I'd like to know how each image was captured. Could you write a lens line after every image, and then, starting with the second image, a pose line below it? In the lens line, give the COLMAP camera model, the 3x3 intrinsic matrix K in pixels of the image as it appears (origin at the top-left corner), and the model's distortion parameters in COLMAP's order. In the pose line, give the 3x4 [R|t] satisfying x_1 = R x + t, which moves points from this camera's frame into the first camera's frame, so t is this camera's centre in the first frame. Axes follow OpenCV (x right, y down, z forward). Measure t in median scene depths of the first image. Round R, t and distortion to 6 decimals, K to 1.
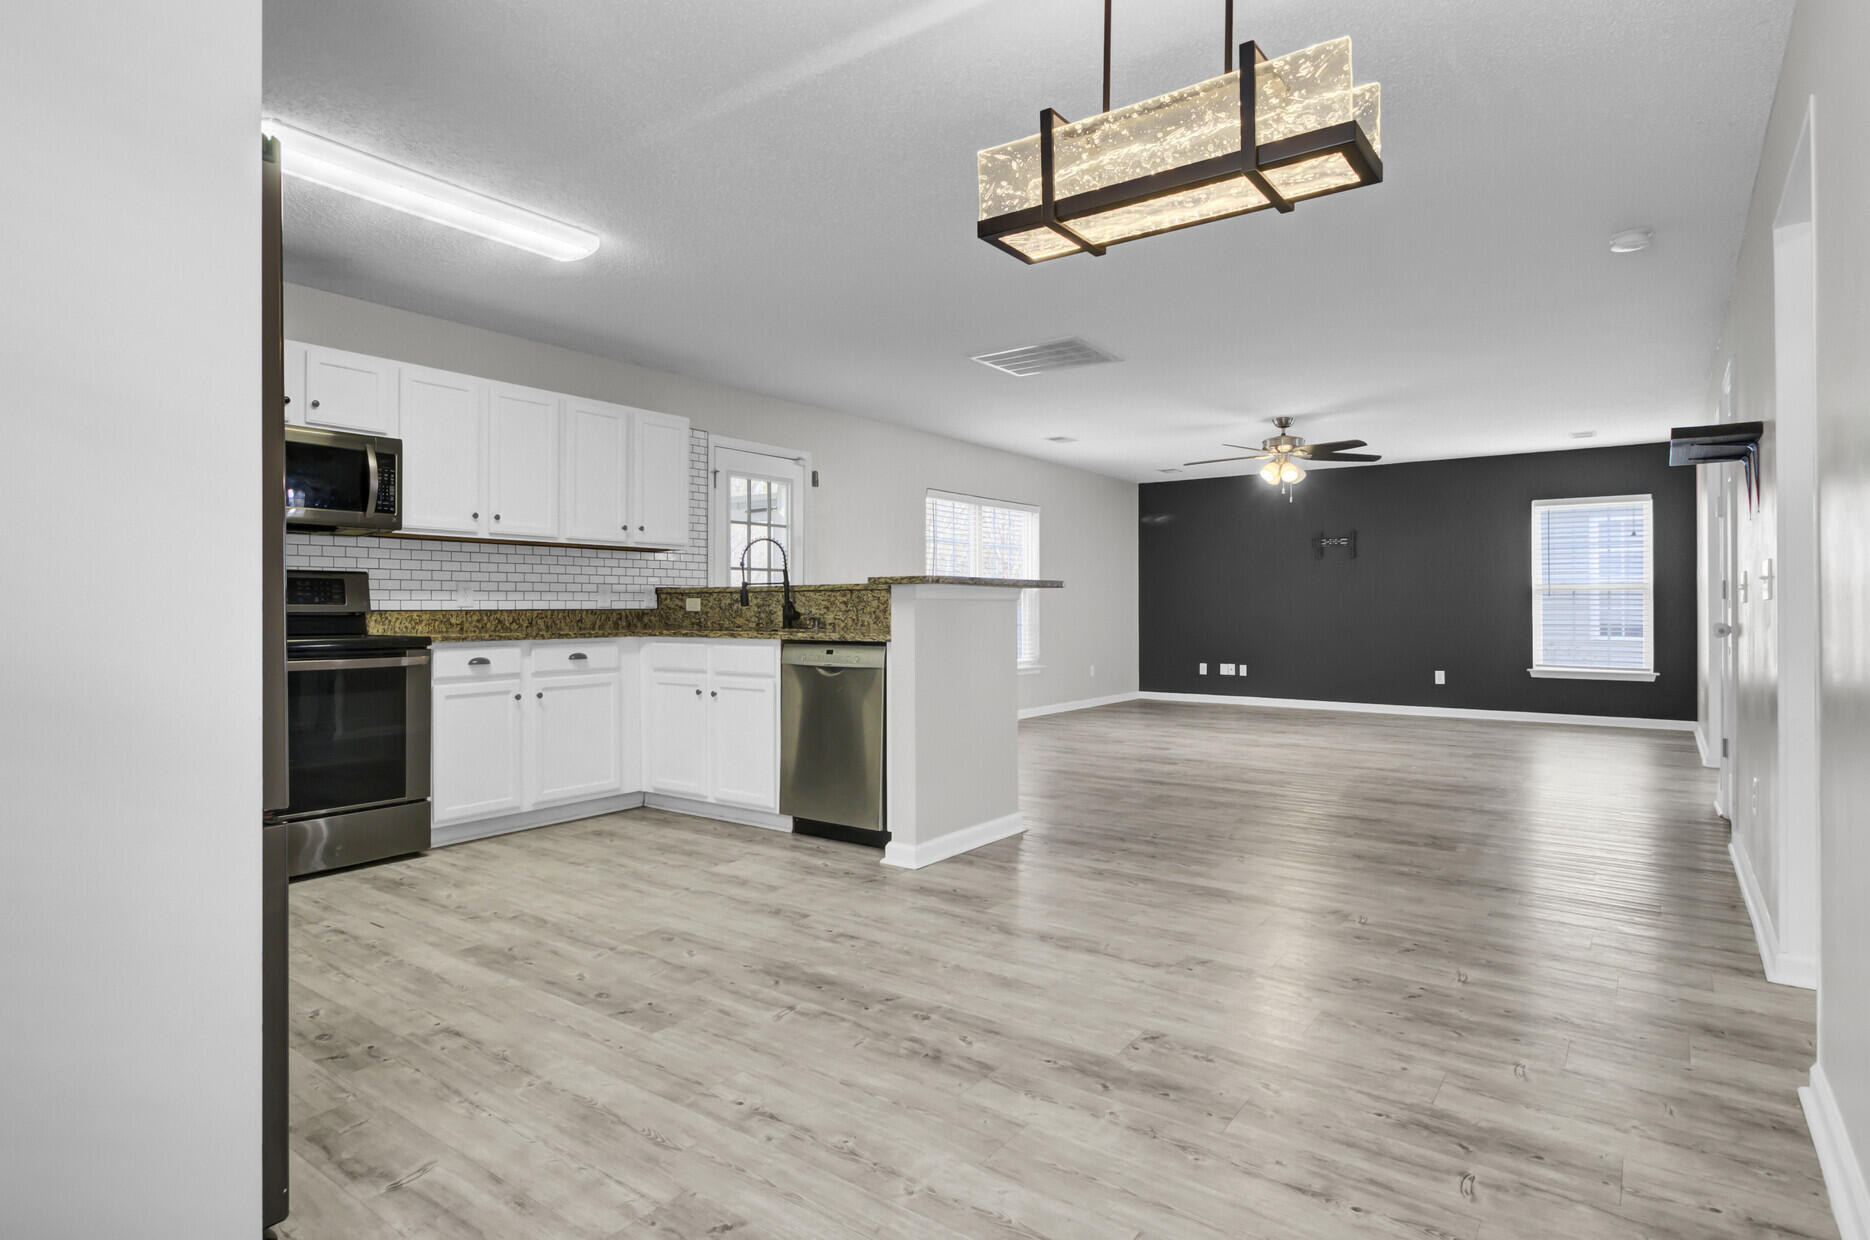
lens RADIAL K [[1010.4, 0, 936.8], [0, 1010.4, 610.7], [0, 0, 1]] dist [-0.005938, 0.001416]
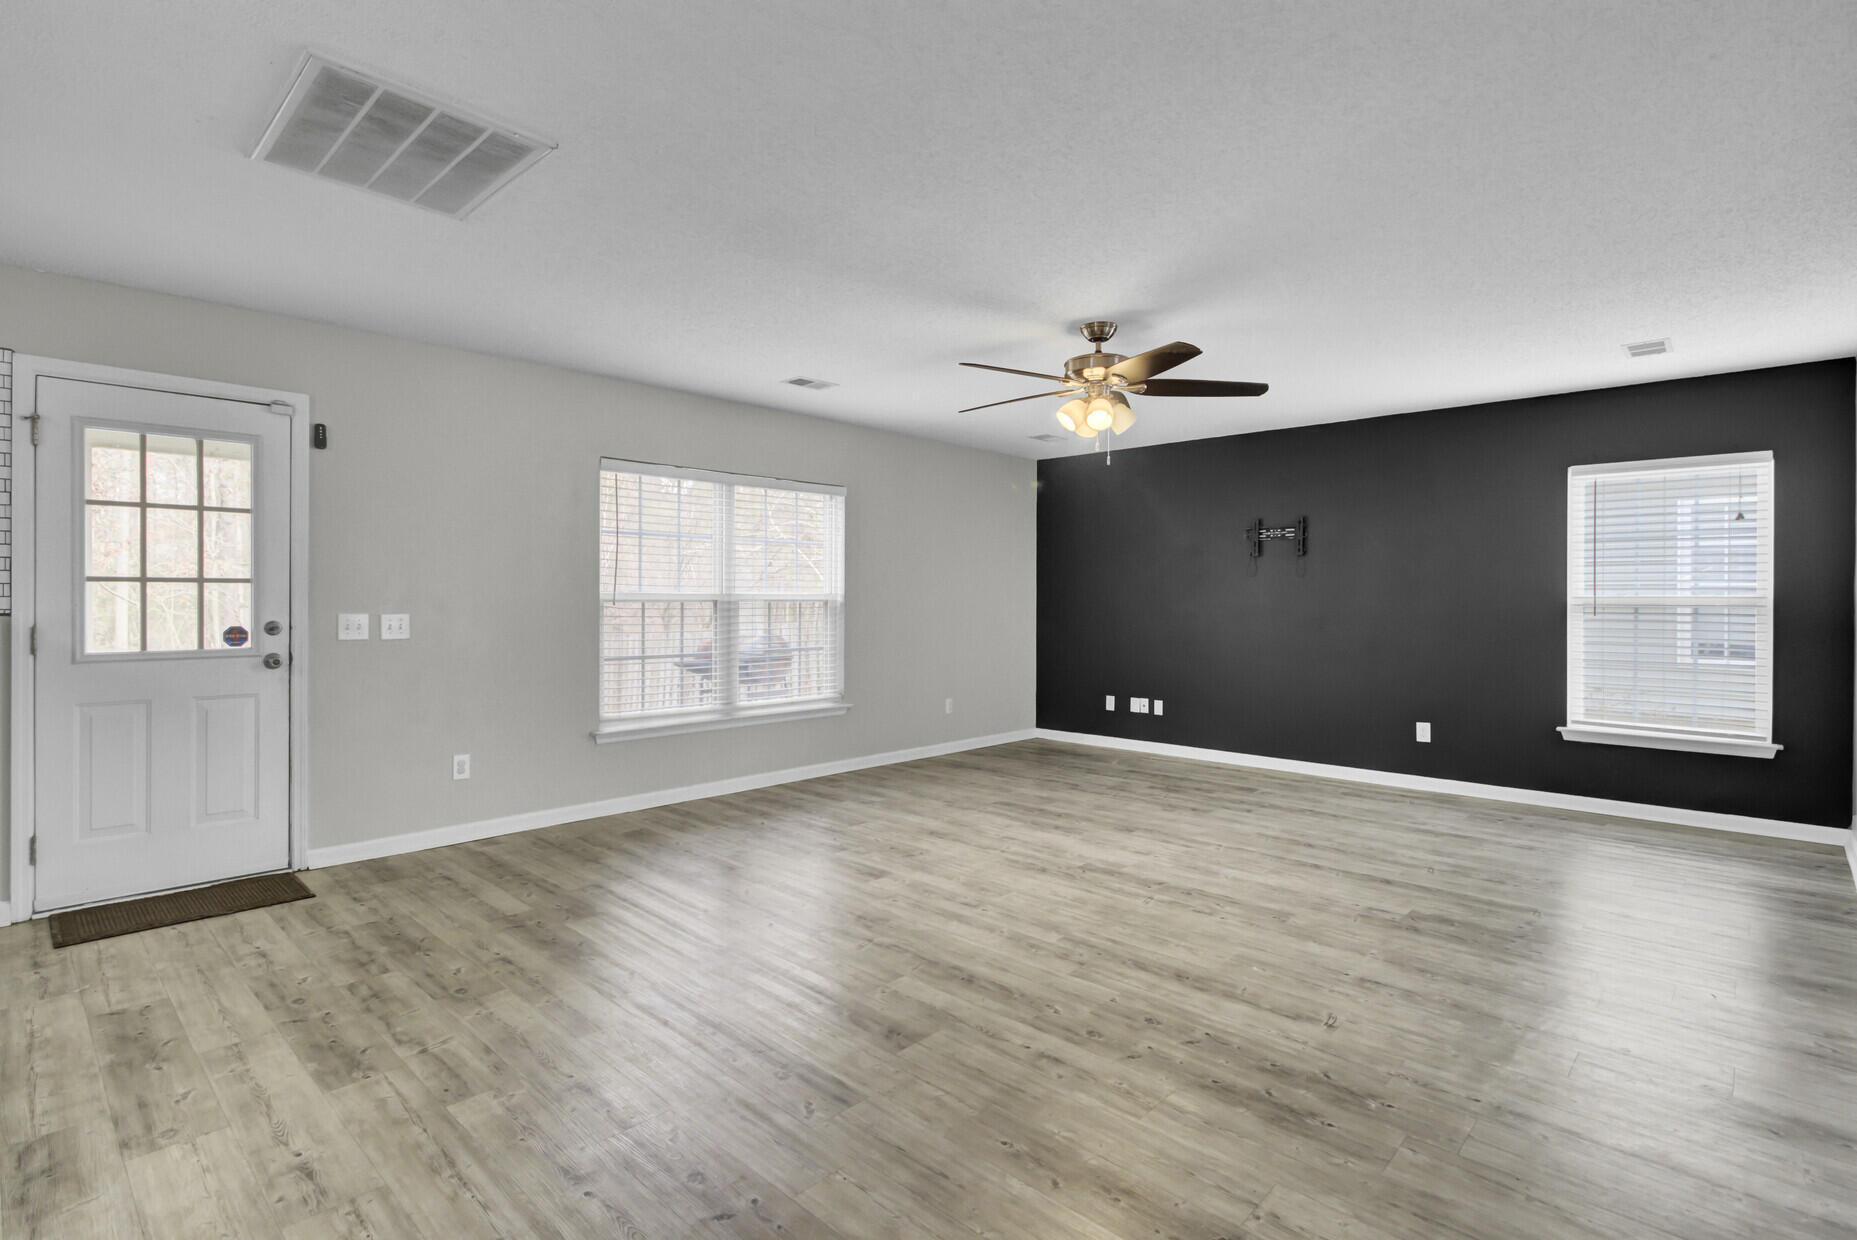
lens RADIAL K [[912.0, 0, 918.1], [0, 912.0, 608.0], [0, 0, 1]] dist [-0.012301, -0.002652]
pose [[0.990325, 0.004318, -0.138697, 0.261606], [-0.003738, 0.999983, 0.004445, -0.019320], [0.138714, -0.003884, 0.990325, 0.371499]]
